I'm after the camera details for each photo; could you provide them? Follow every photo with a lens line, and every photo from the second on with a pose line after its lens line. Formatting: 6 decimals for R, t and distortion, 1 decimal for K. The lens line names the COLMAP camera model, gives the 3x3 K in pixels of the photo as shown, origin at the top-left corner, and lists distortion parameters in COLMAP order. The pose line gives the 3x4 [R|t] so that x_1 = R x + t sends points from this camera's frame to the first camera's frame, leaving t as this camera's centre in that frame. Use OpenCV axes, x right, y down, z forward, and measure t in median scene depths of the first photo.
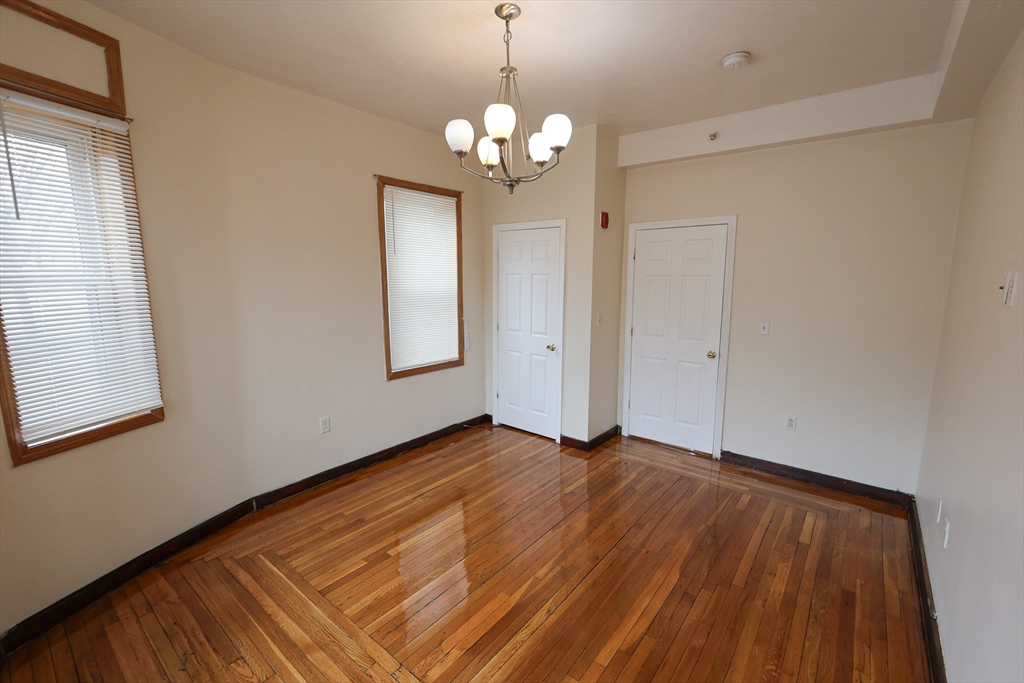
lens RADIAL K [[445.1, 0, 523.8], [0, 445.1, 339.7], [0, 0, 1]] dist [0.001115, -0.000073]
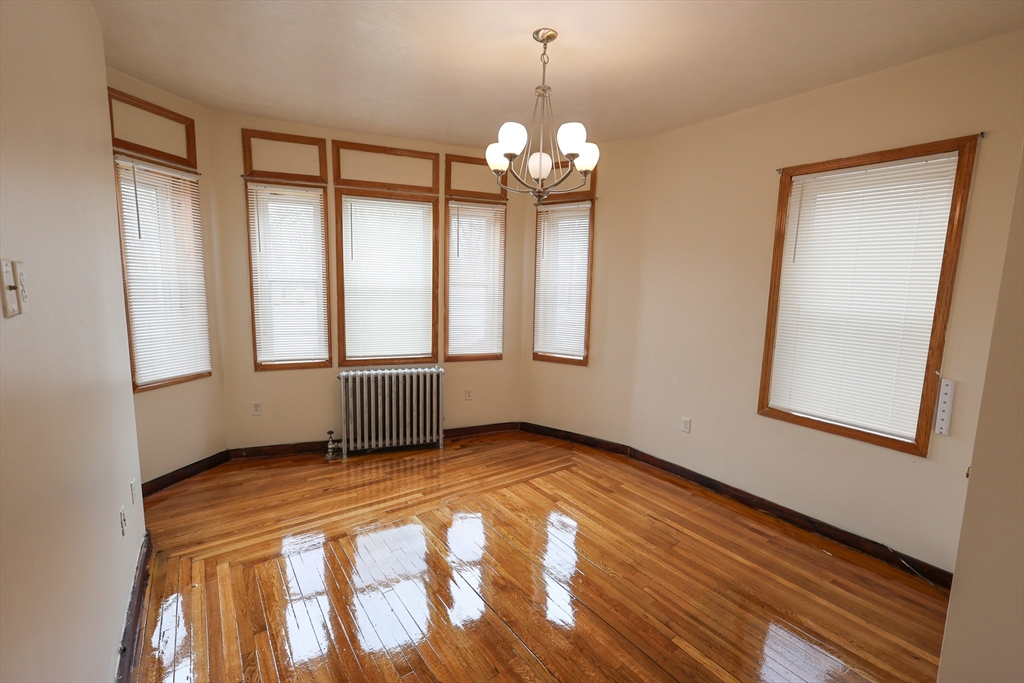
lens RADIAL K [[443.7, 0, 516.0], [0, 443.7, 340.7], [0, 0, 1]] dist [0.004451, -0.000342]
pose [[-0.269683, 0.119622, -0.955490, 0.742823], [-0.169396, 0.970887, 0.169361, -0.131897], [0.947932, 0.207530, -0.241568, 0.924863]]
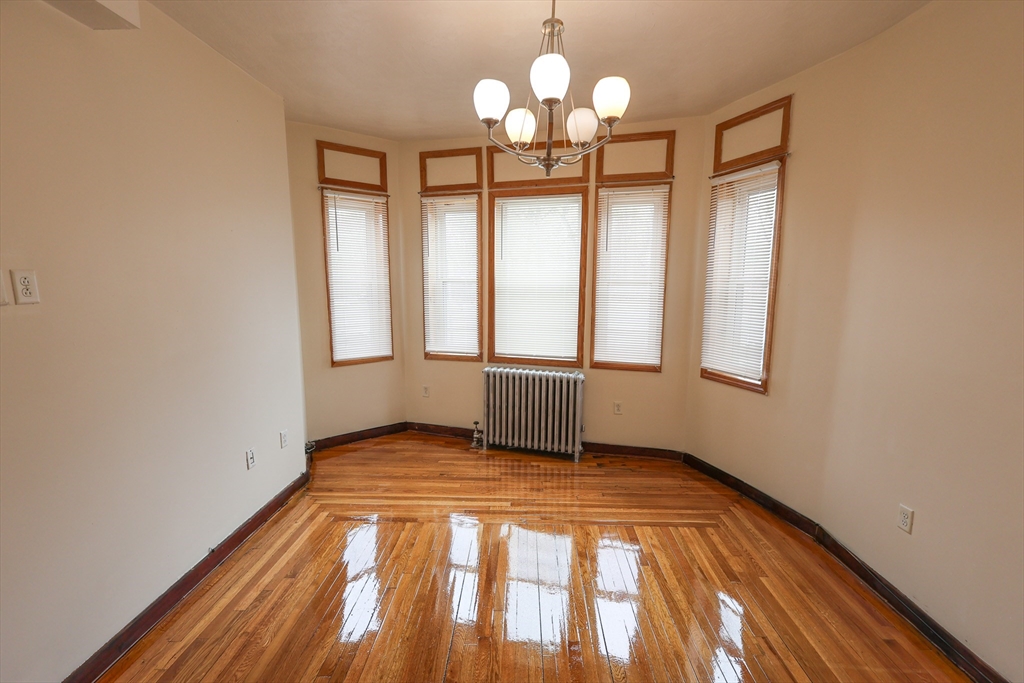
lens RADIAL K [[443.7, 0, 516.0], [0, 443.7, 340.7], [0, 0, 1]] dist [0.004451, -0.000342]
pose [[-0.800665, 0.080703, -0.593652, 0.381655], [-0.094940, 0.961274, 0.258725, -0.176358], [0.591542, 0.263514, -0.761996, 1.215321]]
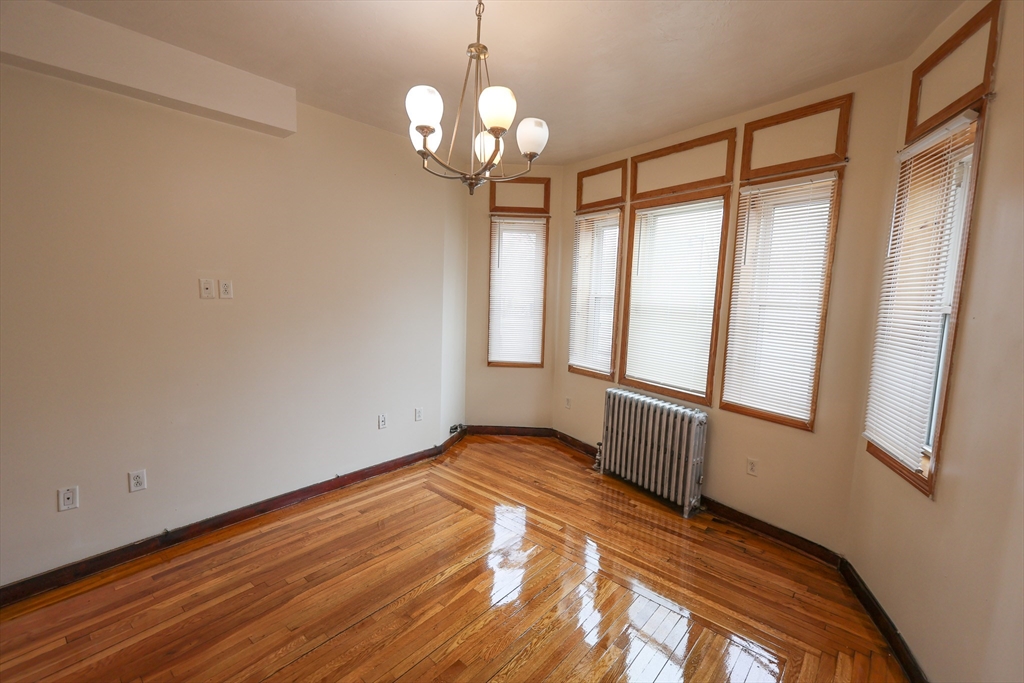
lens RADIAL K [[443.7, 0, 516.0], [0, 443.7, 340.7], [0, 0, 1]] dist [0.004451, -0.000342]
pose [[-0.998643, -0.035807, 0.037804, -0.111024], [-0.024486, 0.963677, 0.265947, -0.207237], [-0.045953, 0.264661, -0.963246, 1.368602]]
